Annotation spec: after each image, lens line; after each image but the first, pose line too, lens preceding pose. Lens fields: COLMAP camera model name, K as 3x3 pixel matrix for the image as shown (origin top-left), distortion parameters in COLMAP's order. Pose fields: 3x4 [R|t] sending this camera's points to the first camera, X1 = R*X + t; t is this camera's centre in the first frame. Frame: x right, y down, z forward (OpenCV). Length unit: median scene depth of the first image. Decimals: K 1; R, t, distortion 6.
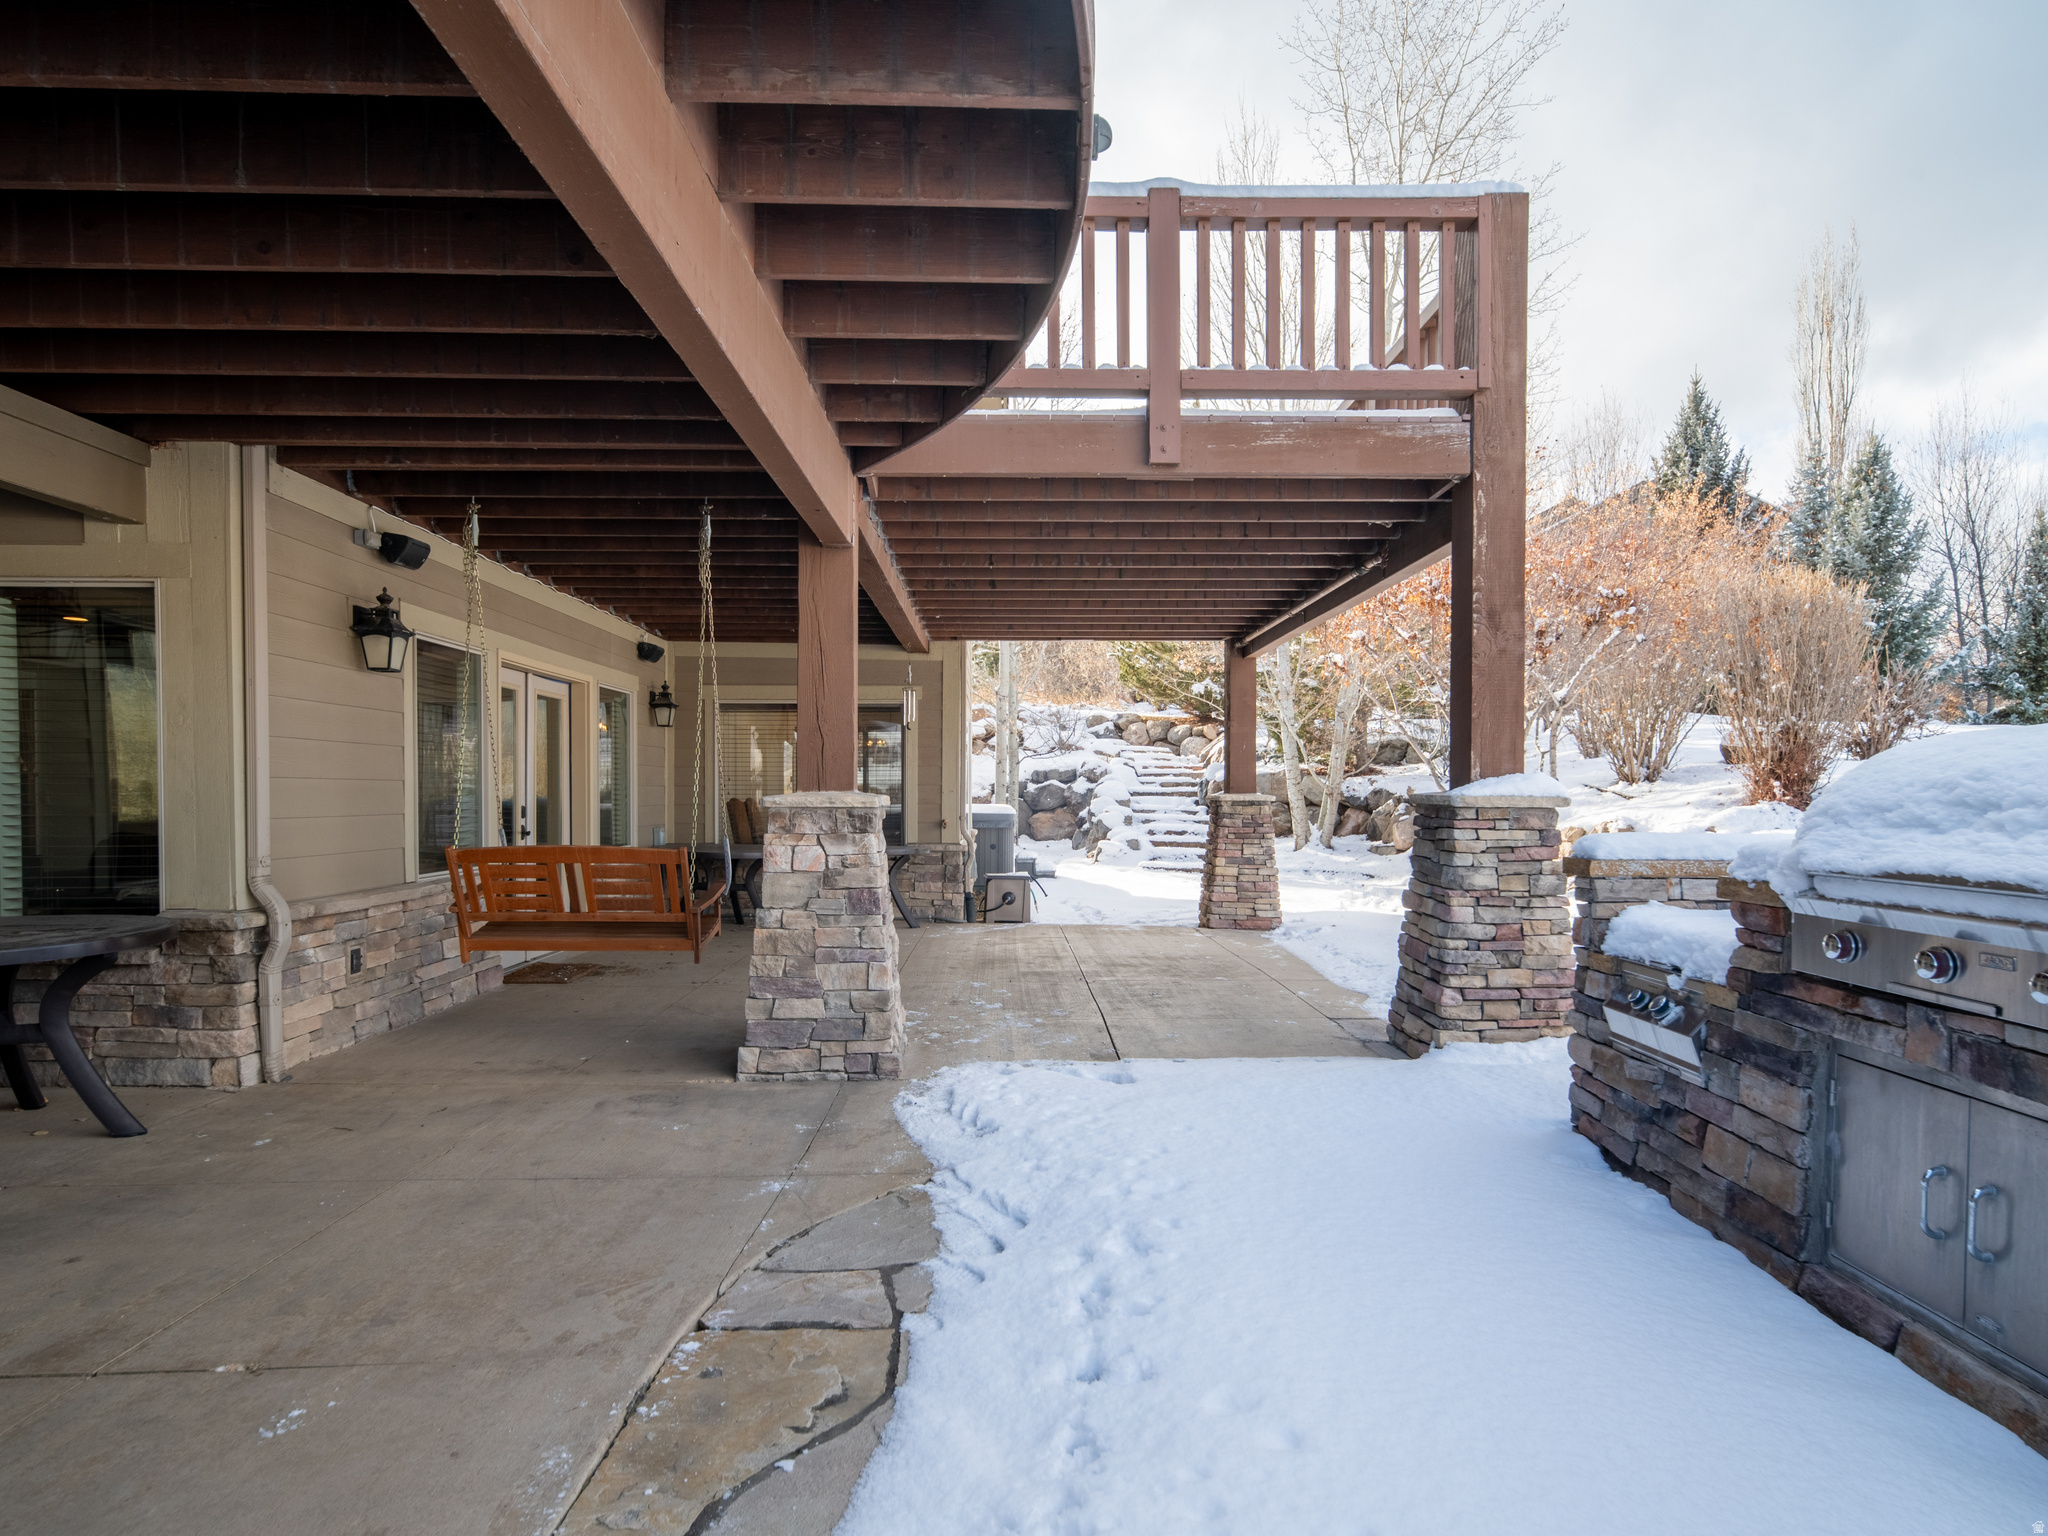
lens RADIAL K [[1154.7, 0, 1023.4], [0, 1154.7, 828.5], [0, 0, 1]] dist [0.001731, 0.001159]
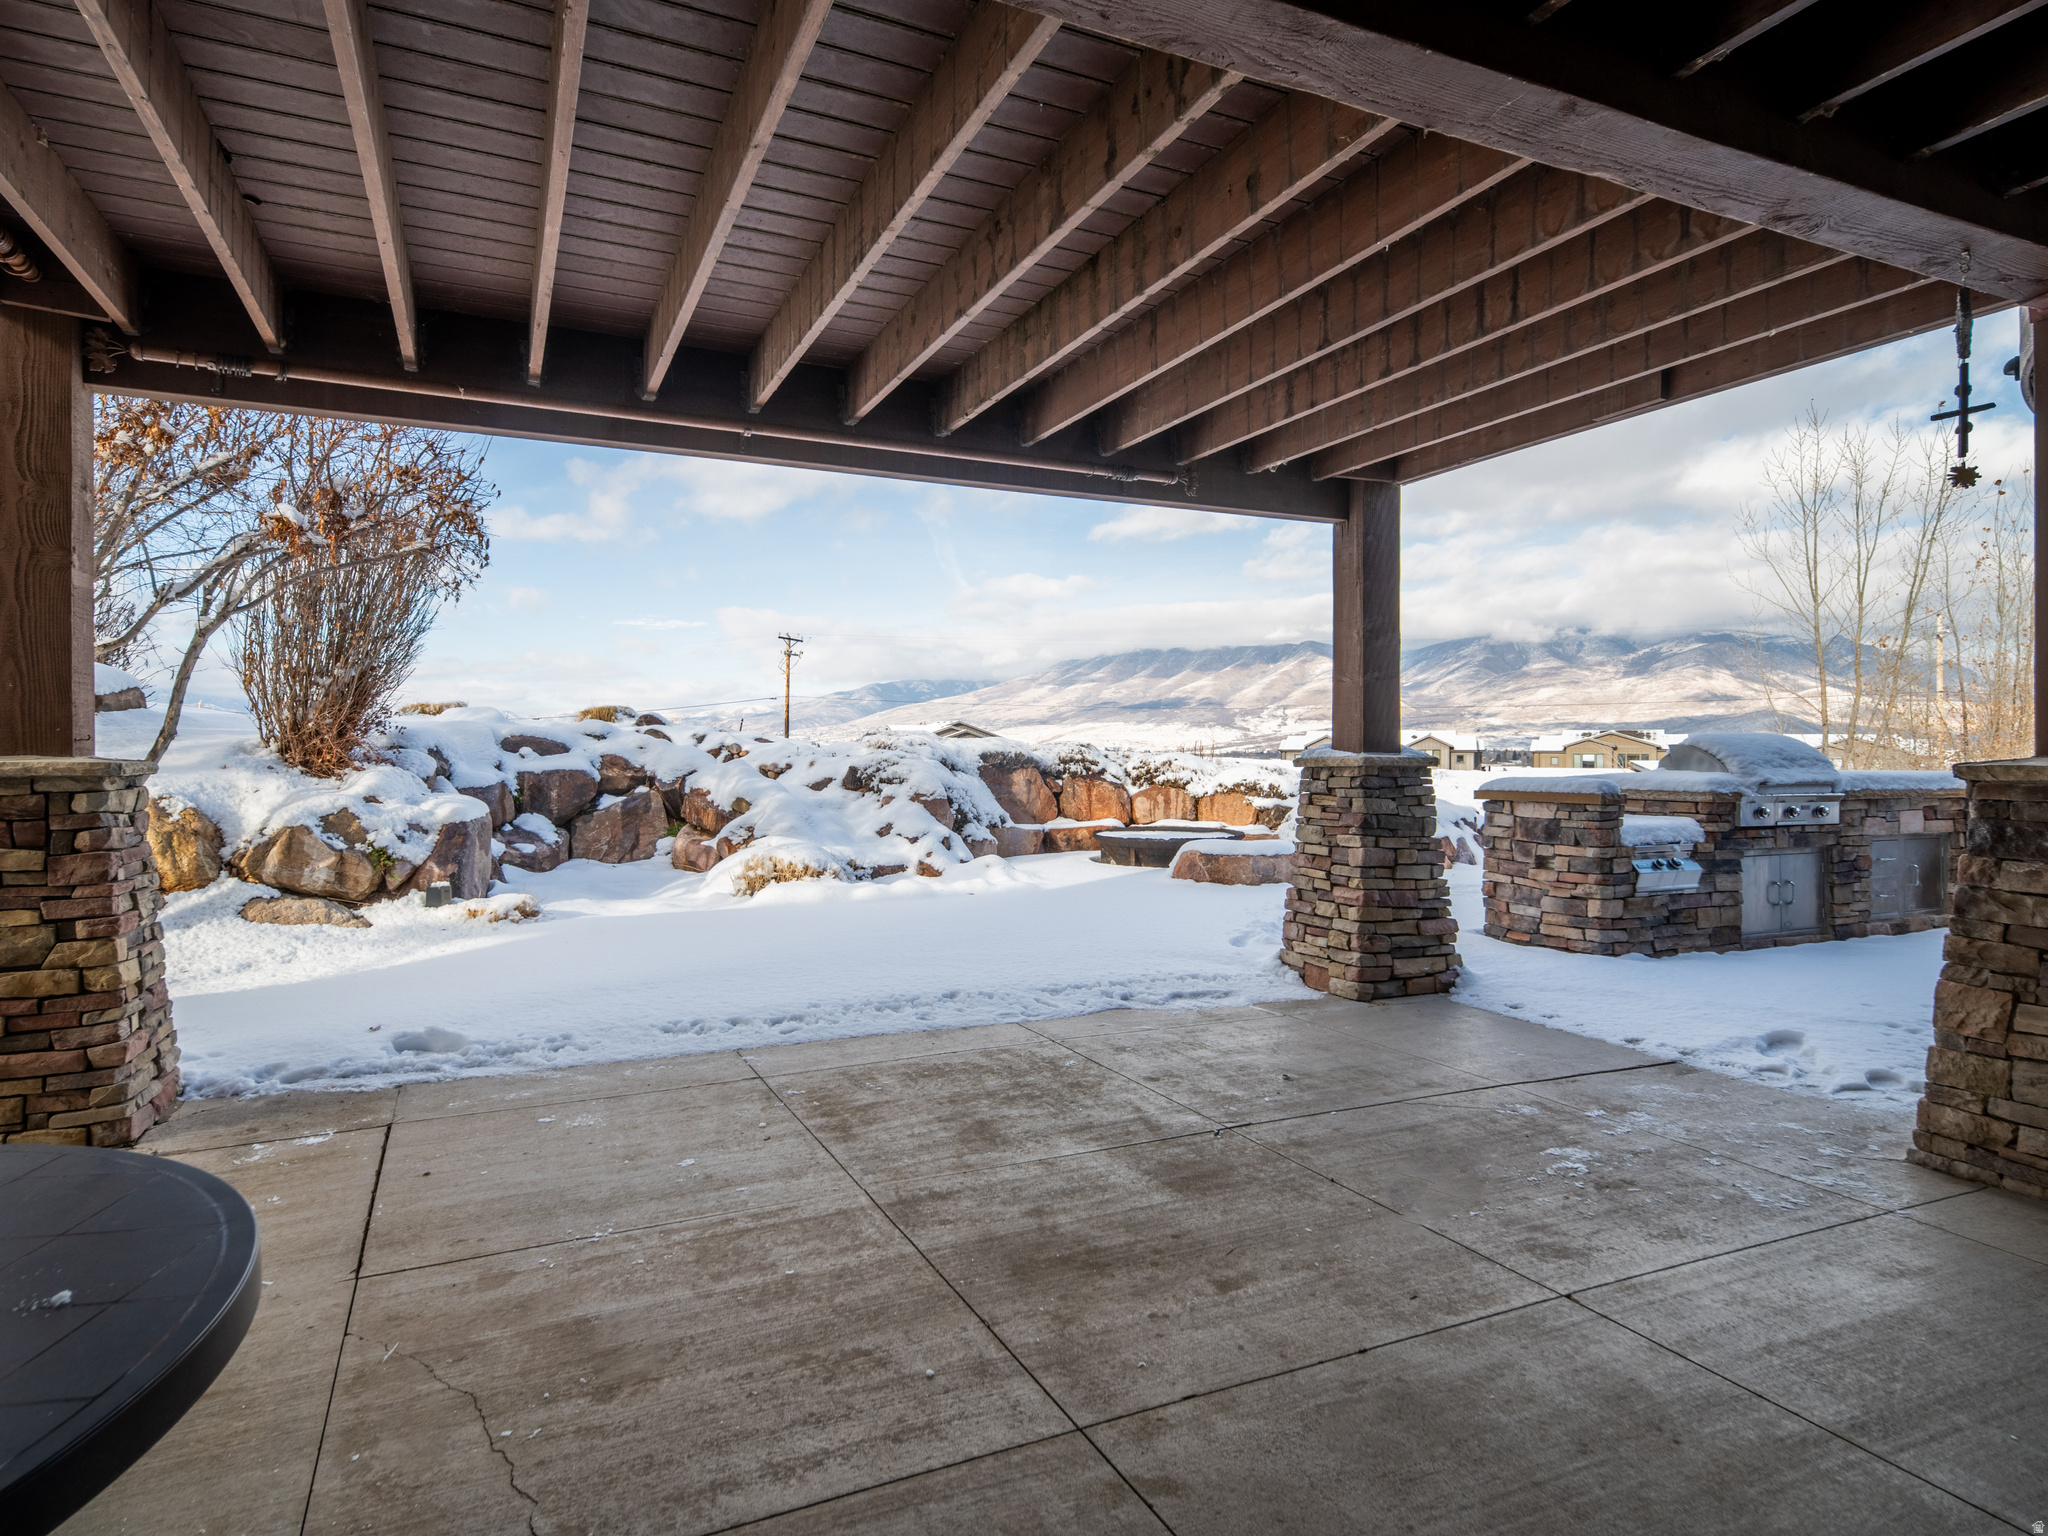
lens RADIAL K [[1148.0, 0, 1021.6], [0, 1148.0, 753.4], [0, 0, 1]] dist [0.034931, 0.000821]
pose [[-0.410318, -0.002941, 0.911938, -0.382621], [0.025405, 0.999570, 0.014654, -0.043320], [-0.911589, 0.029180, -0.410066, 1.337266]]
